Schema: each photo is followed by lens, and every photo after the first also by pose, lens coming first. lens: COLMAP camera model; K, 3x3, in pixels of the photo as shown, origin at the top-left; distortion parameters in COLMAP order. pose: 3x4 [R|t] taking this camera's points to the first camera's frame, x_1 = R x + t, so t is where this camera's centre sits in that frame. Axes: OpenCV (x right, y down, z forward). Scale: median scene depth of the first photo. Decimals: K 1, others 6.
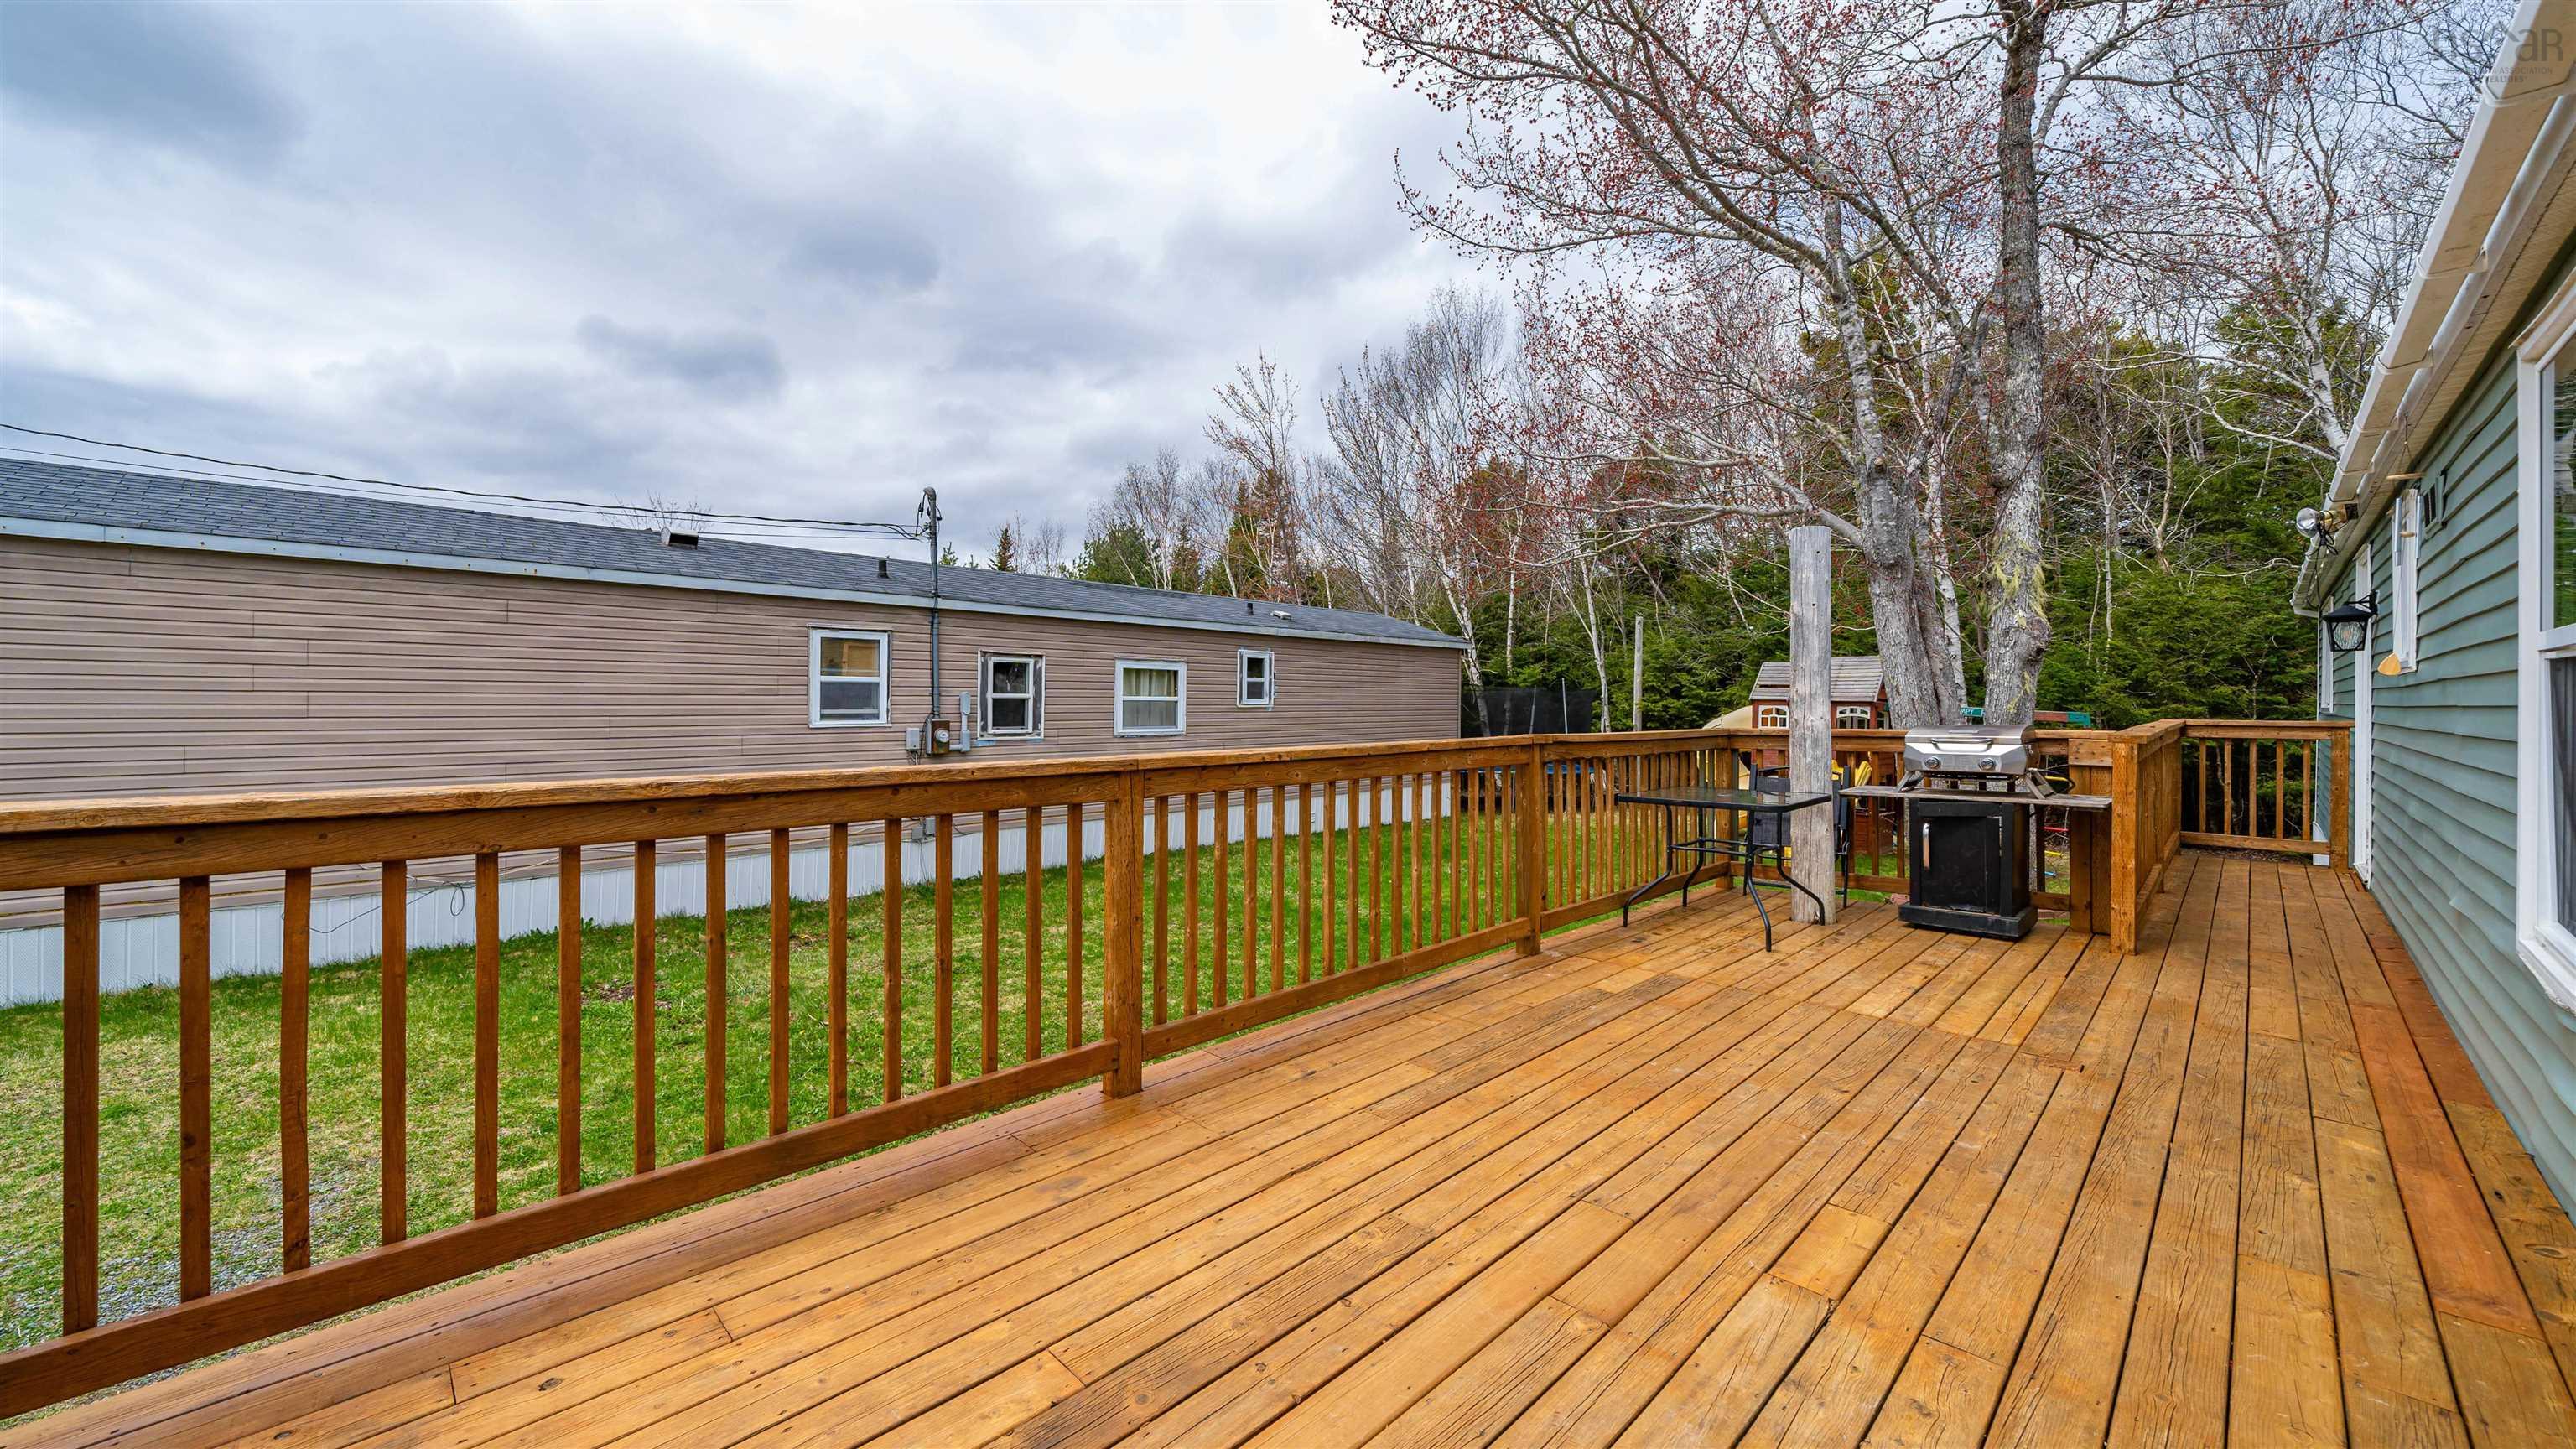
lens RADIAL K [[910.8, 0, 1302.7], [0, 910.8, 702.5], [0, 0, 1]] dist [-0.002949, -0.000134]
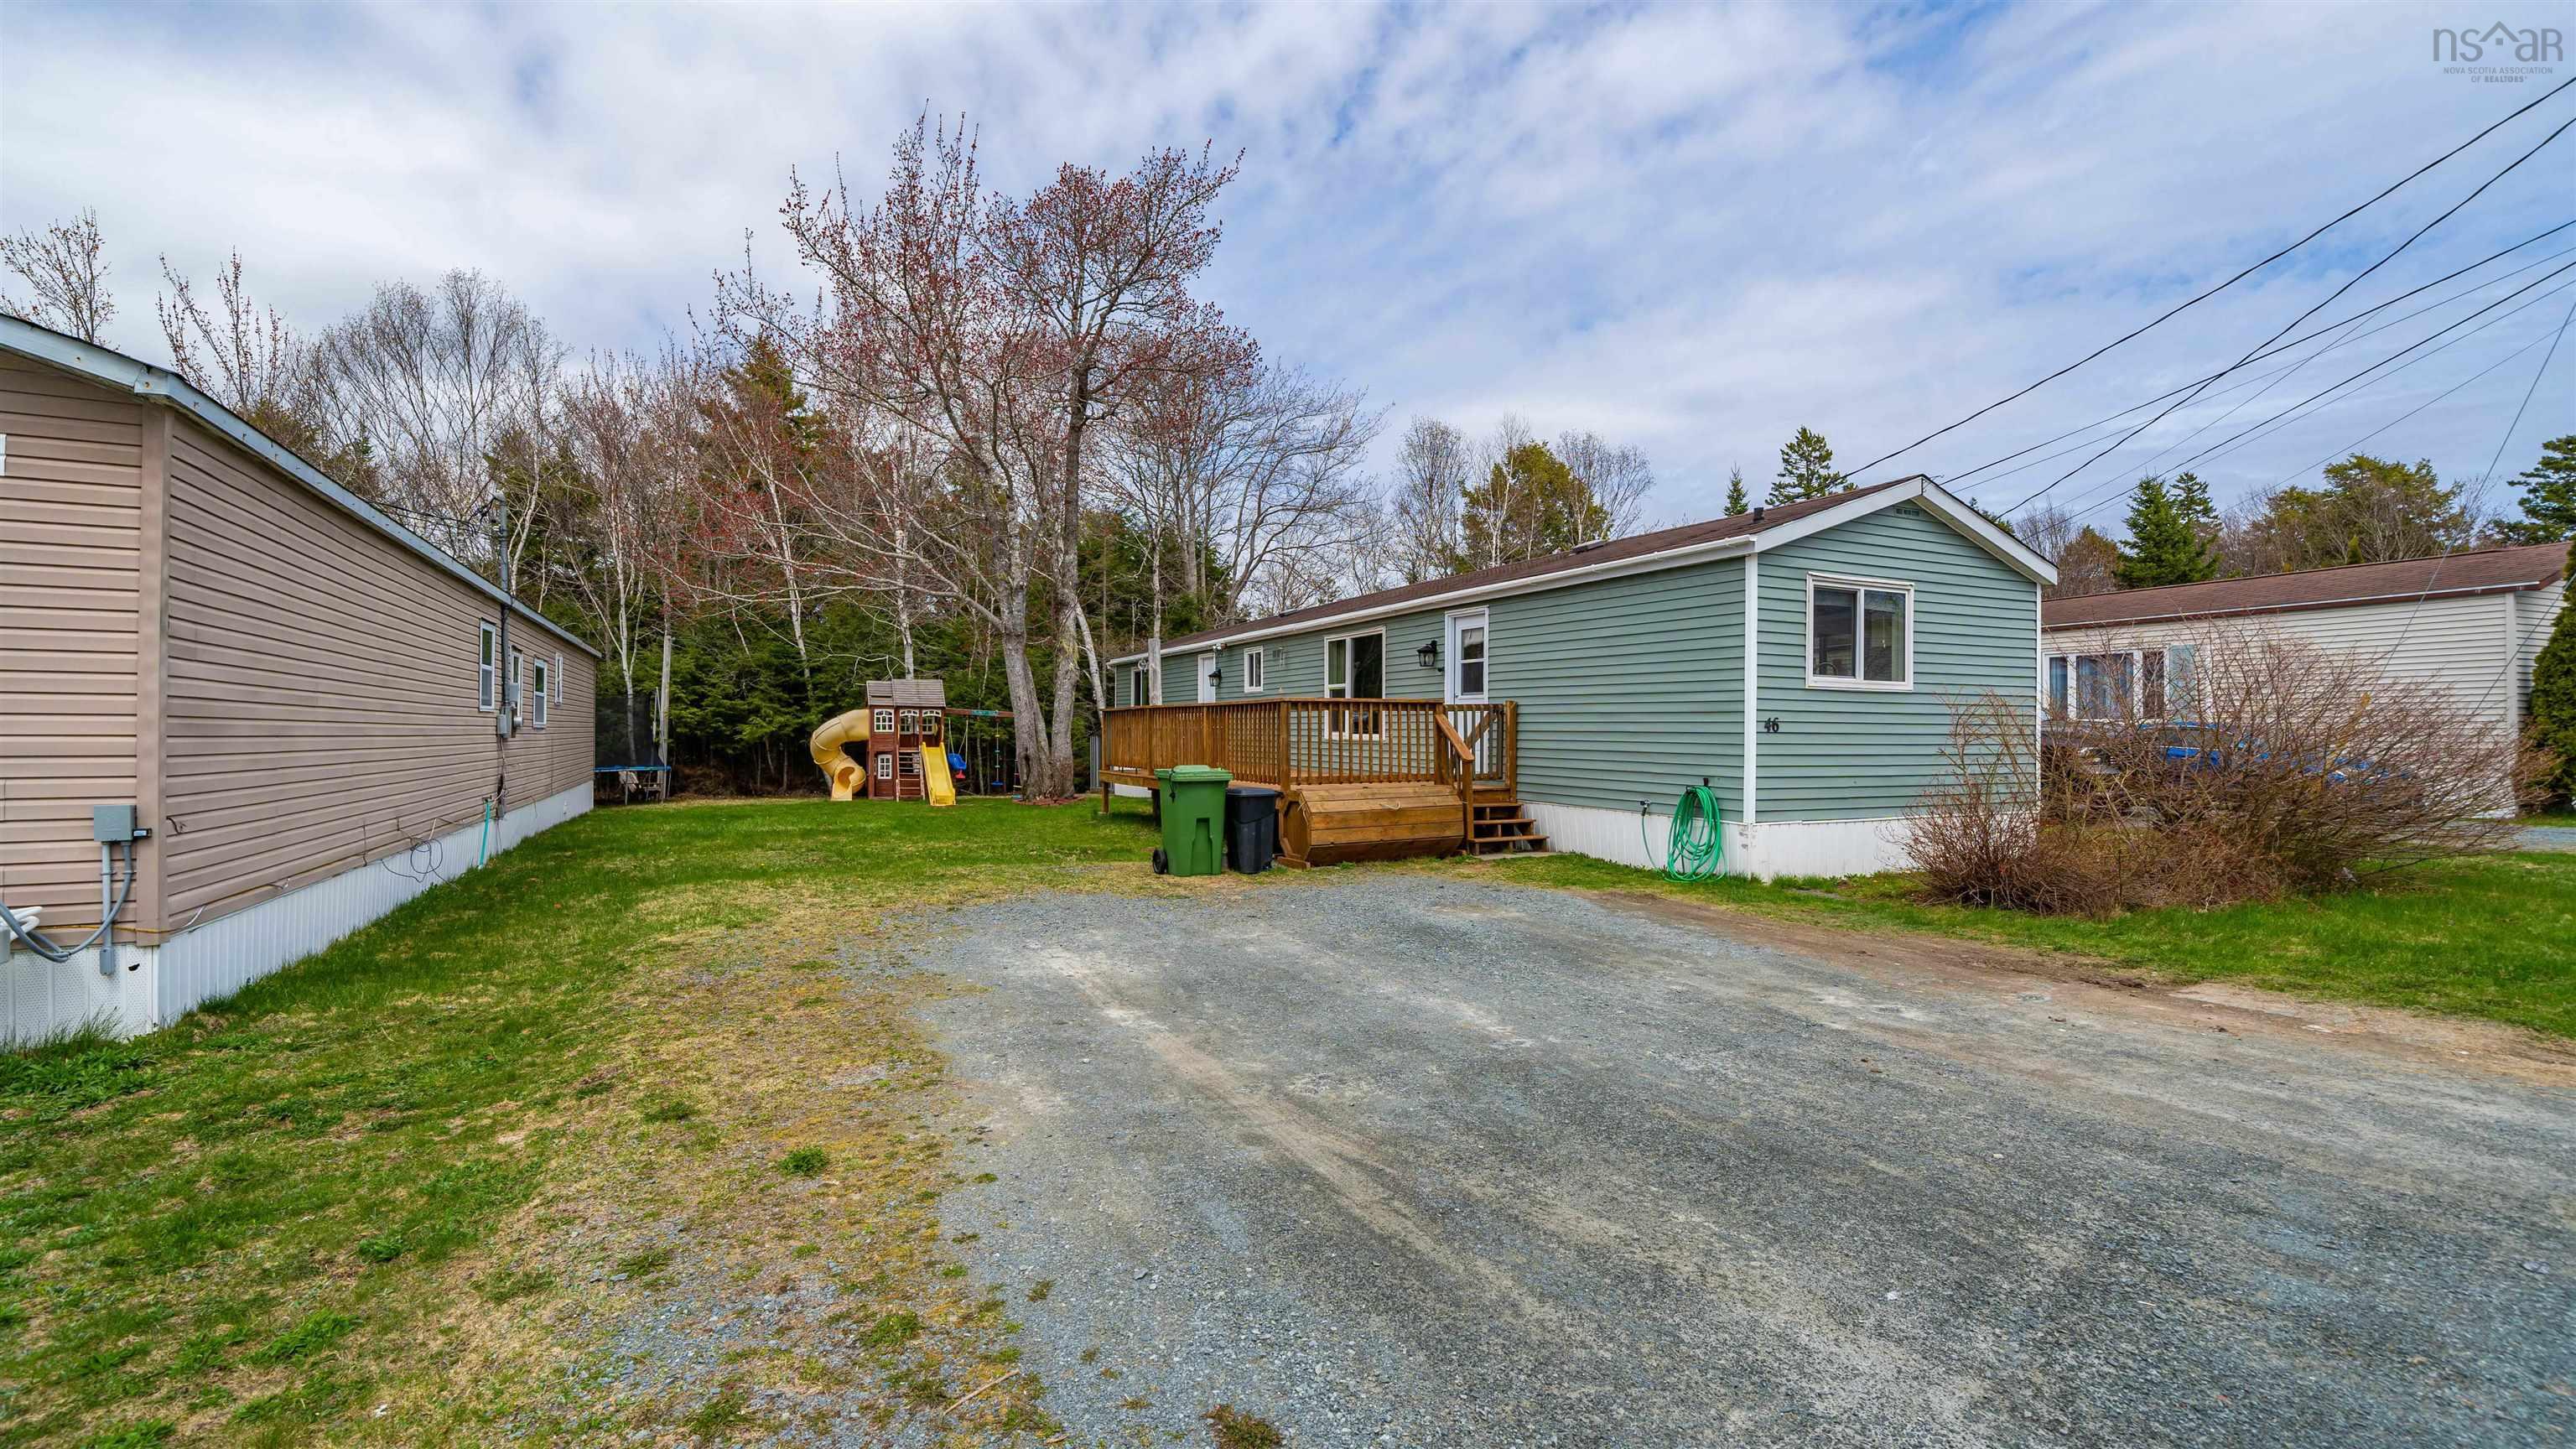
lens RADIAL K [[1110.7, 0, 1290.6], [0, 1110.7, 730.4], [0, 0, 1]] dist [0.000090, -0.000006]
pose [[0.286655, -0.003431, 0.958028, -1.288983], [0.004284, 0.999988, 0.002299, 0.044588], [-0.958024, 0.003445, 0.286667, -0.215530]]
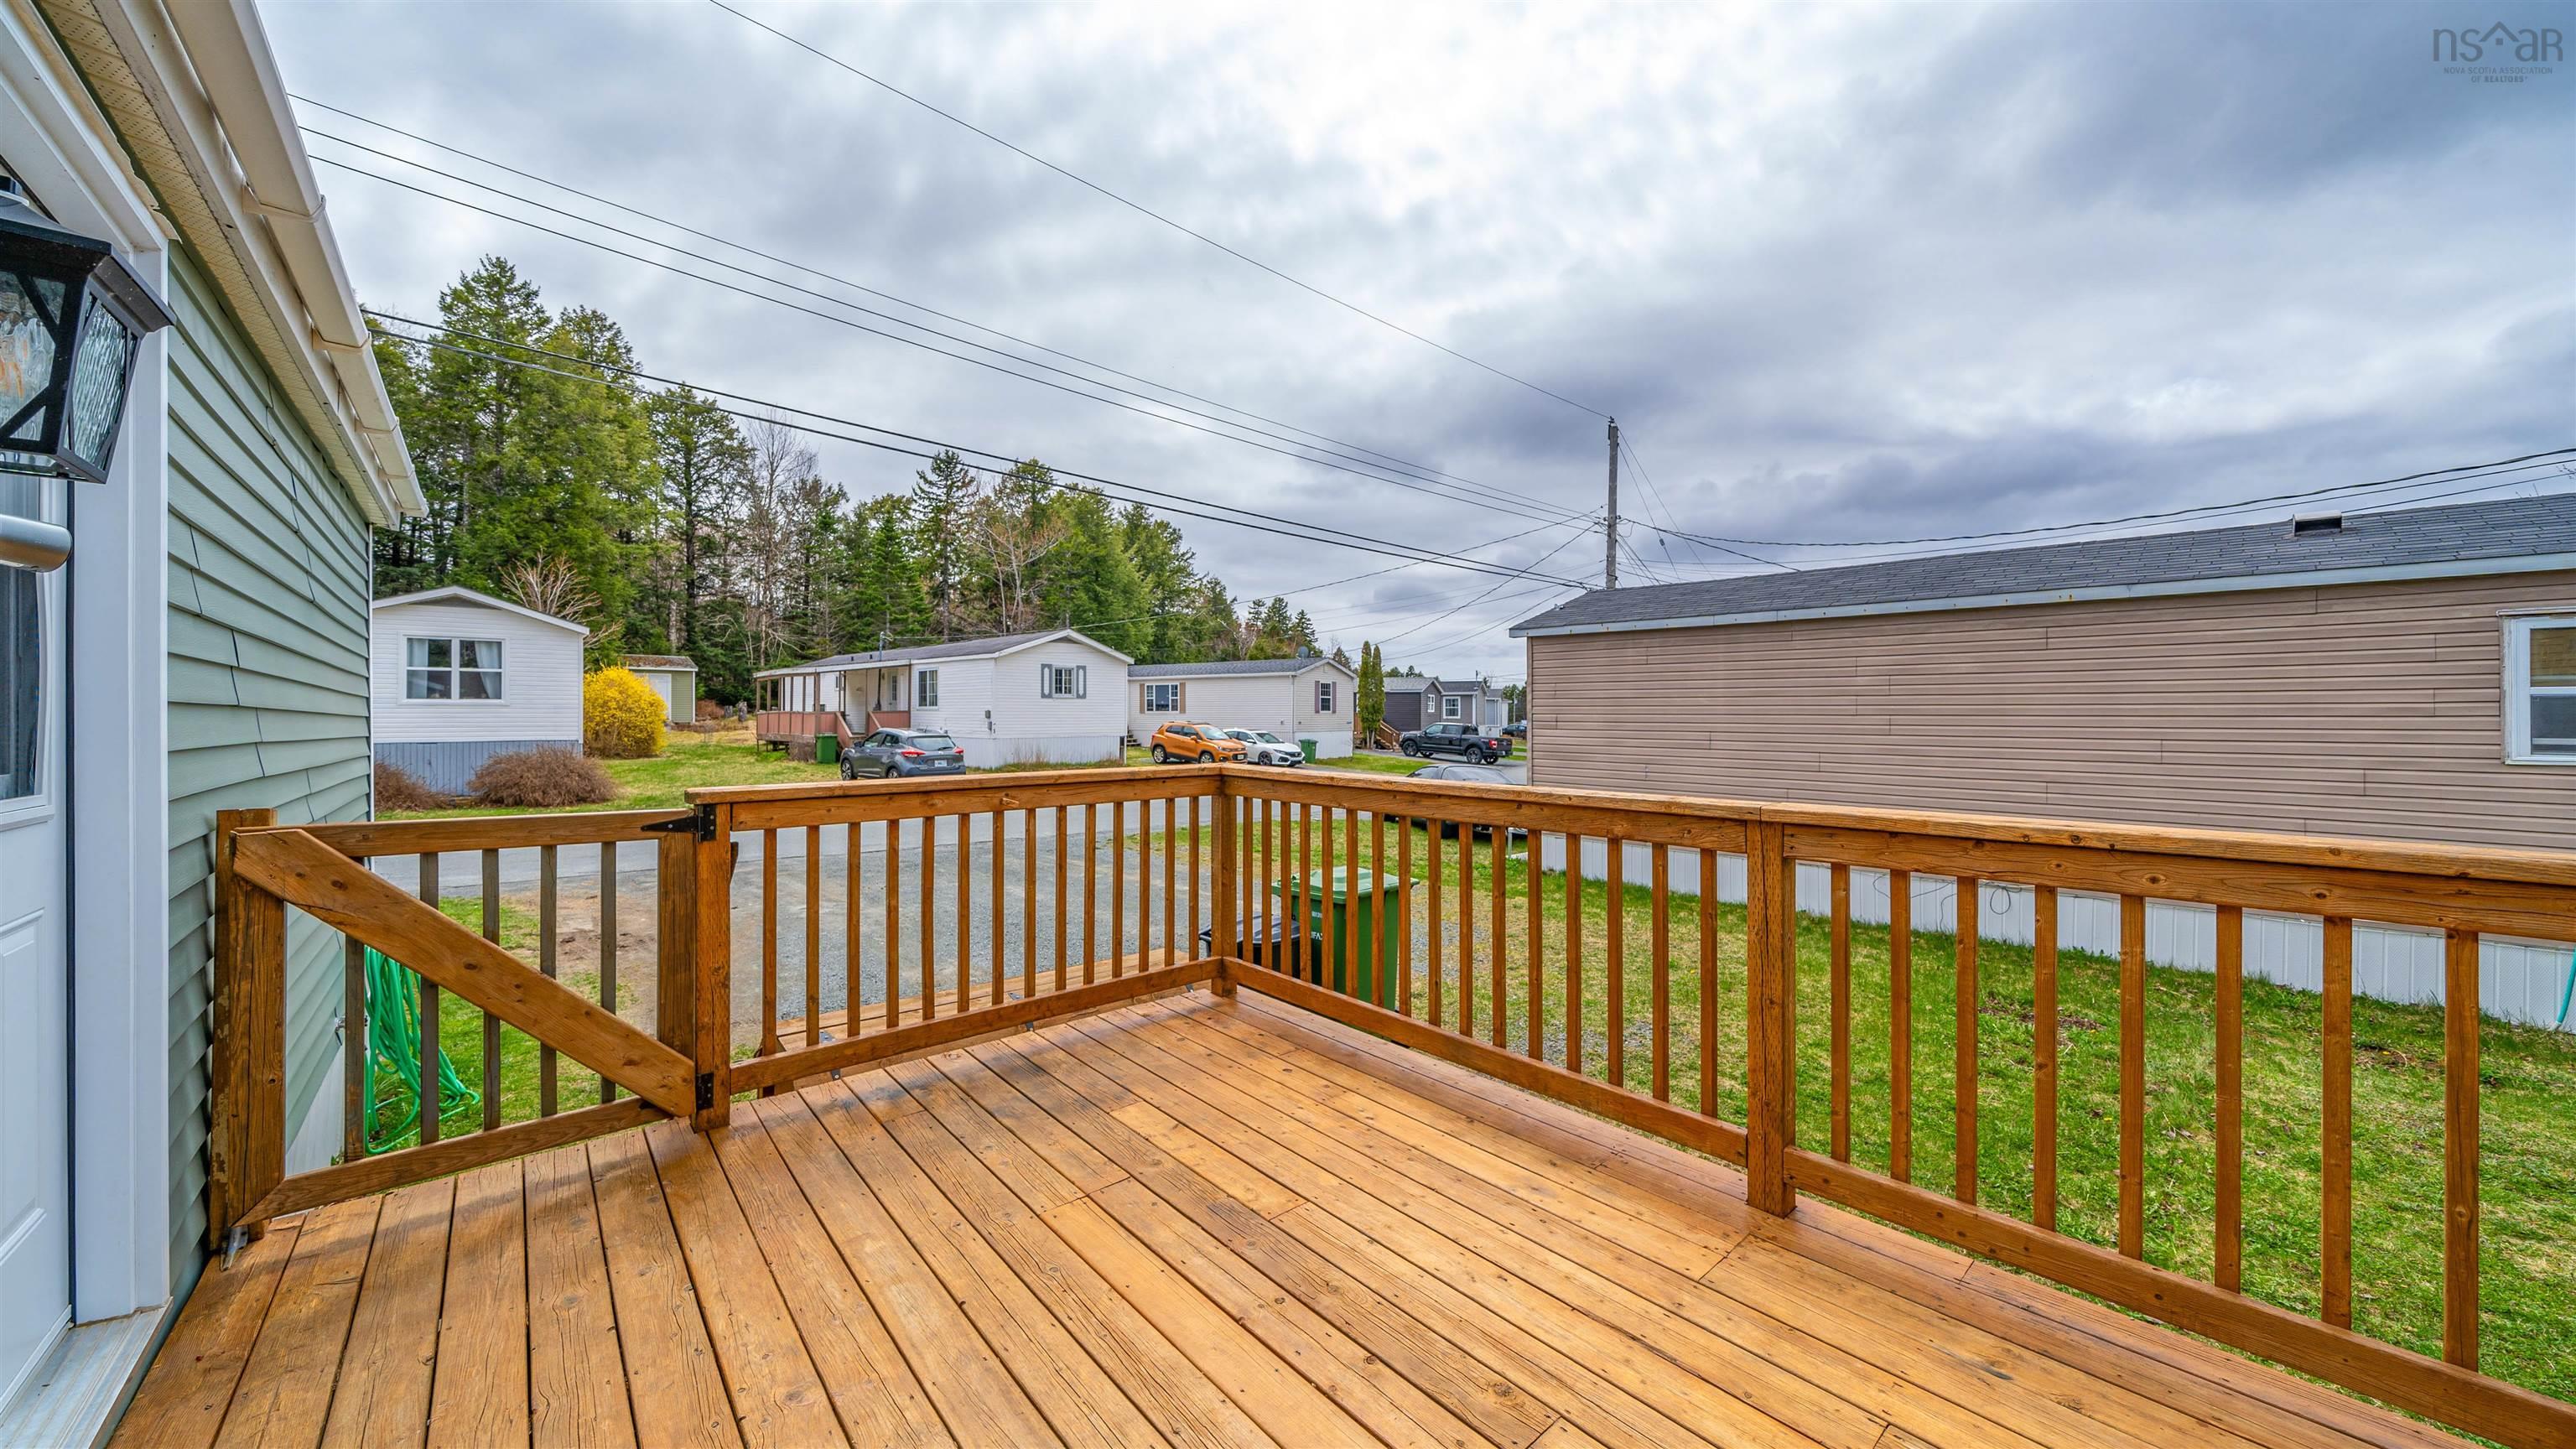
lens RADIAL K [[910.8, 0, 1330.6], [0, 910.8, 712.5], [0, 0, 1]] dist [-0.002949, -0.000134]
pose [[-0.017689, -0.005518, -0.999828, 0.161411], [-0.003765, 0.999978, -0.005452, -0.004496], [0.999836, 0.003668, -0.017709, 0.153108]]
